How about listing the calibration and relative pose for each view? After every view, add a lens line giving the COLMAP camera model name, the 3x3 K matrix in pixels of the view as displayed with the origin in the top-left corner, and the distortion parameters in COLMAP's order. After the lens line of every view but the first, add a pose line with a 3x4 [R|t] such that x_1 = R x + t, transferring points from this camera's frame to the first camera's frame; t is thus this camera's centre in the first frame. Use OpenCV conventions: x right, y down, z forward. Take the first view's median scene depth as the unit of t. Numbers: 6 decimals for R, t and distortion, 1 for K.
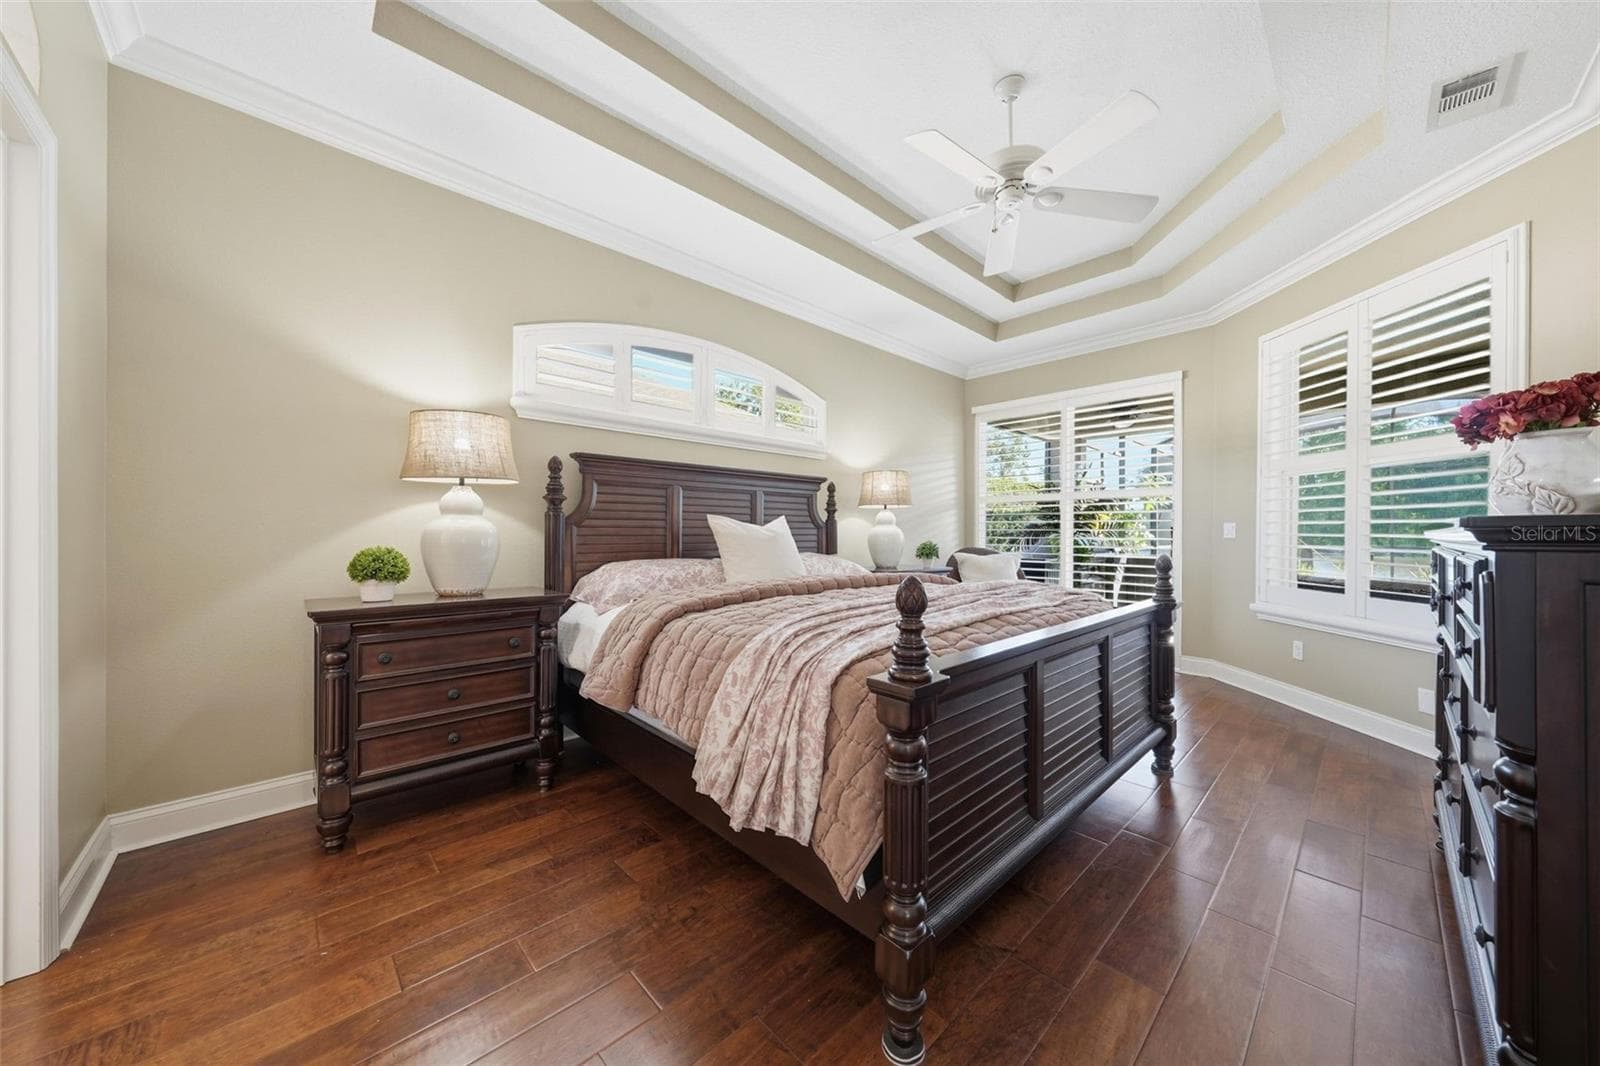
lens RADIAL K [[549.9, 0, 797.4], [0, 549.9, 528.4], [0, 0, 1]] dist [-0.001272, 0.000064]
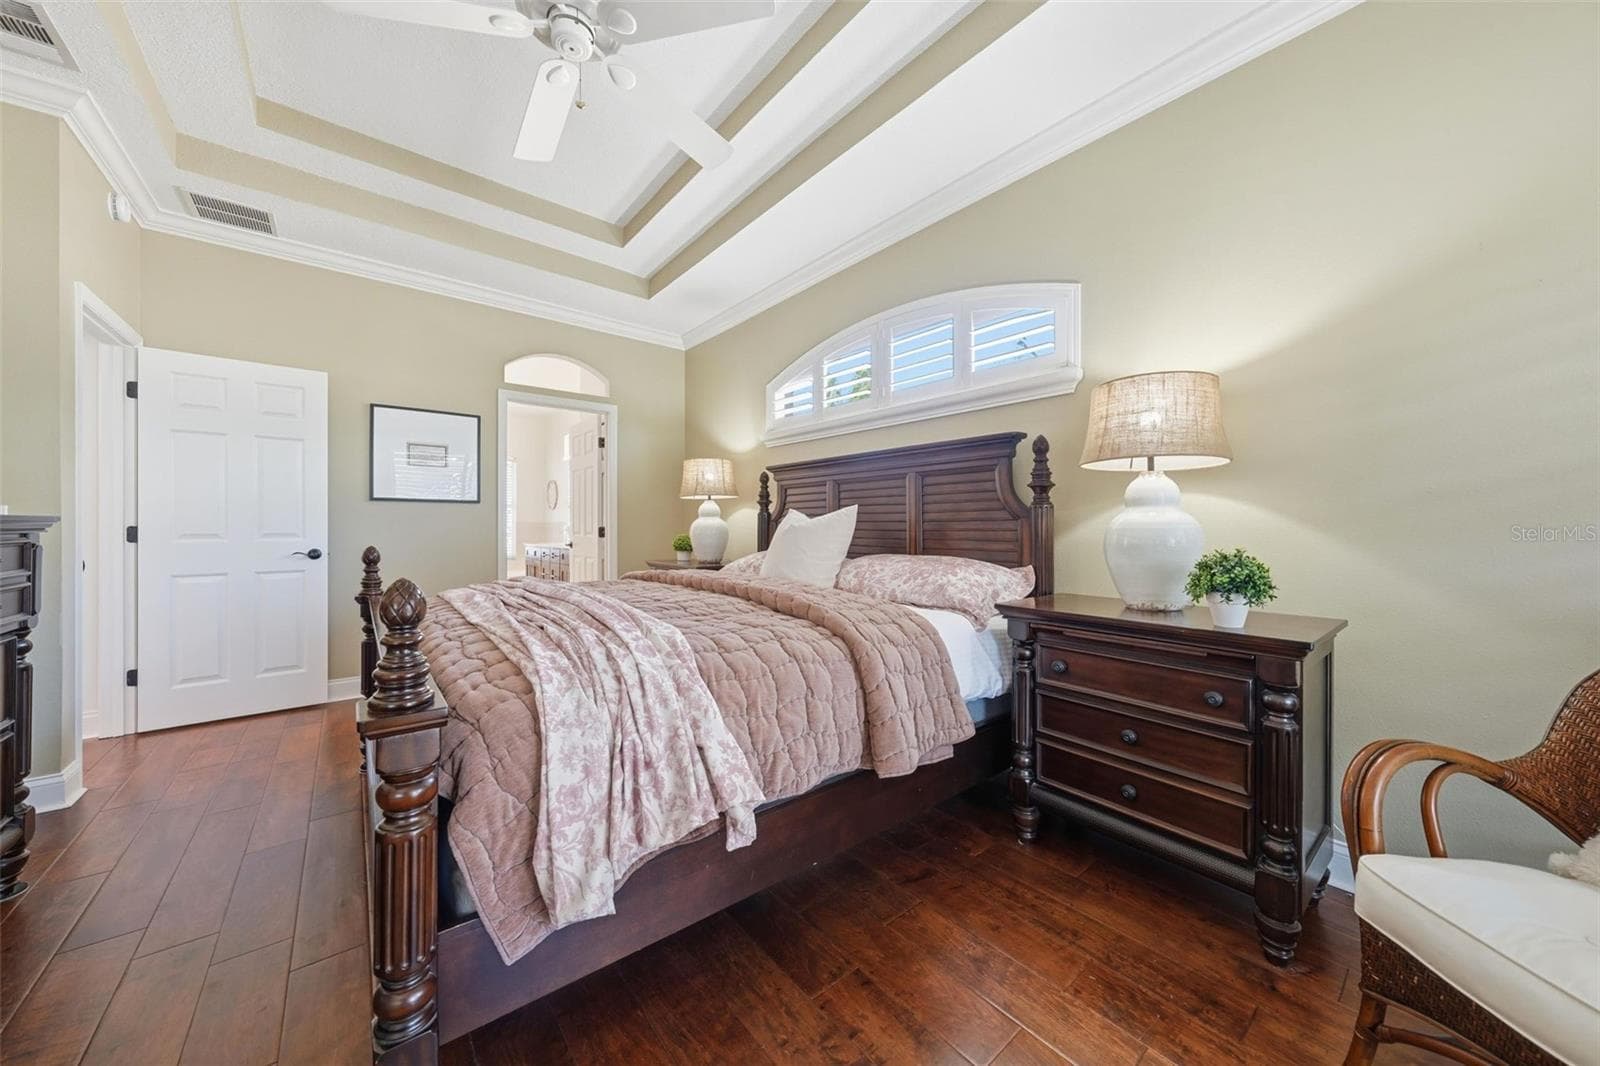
lens RADIAL K [[549.9, 0, 797.4], [0, 549.9, 528.4], [0, 0, 1]] dist [-0.001272, 0.000064]
pose [[-0.064283, 0.007909, -0.997900, 0.922809], [0.014219, 0.999874, 0.007008, 0.003944], [0.997830, -0.013739, -0.064388, 1.144318]]
